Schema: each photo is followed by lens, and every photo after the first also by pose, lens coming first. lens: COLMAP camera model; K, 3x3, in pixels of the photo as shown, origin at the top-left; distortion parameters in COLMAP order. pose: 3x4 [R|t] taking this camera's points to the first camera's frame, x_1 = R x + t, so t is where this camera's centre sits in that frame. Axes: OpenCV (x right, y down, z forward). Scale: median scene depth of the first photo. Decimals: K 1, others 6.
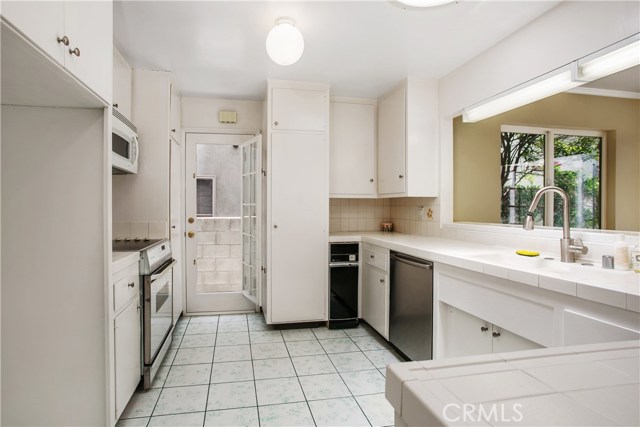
lens RADIAL K [[314.8, 0, 317.8], [0, 314.8, 207.3], [0, 0, 1]] dist [-0.072071, 0.039162]
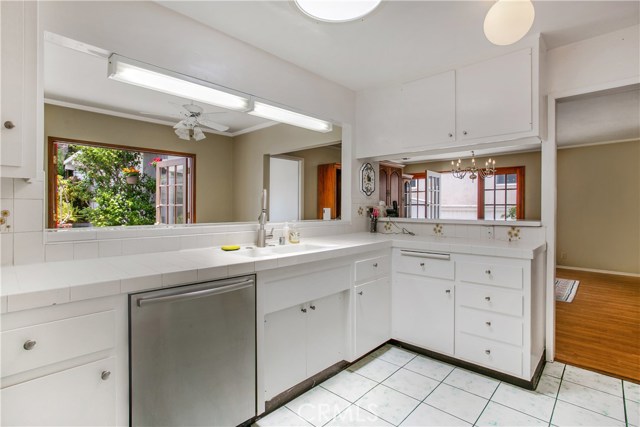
lens RADIAL K [[314.8, 0, 317.8], [0, 314.8, 207.3], [0, 0, 1]] dist [-0.072071, 0.039162]
pose [[-0.530579, 0.000857, 0.847635, -0.496372], [-0.003719, 0.999988, -0.003339, 0.008611], [-0.847627, -0.004924, -0.530569, 1.605521]]
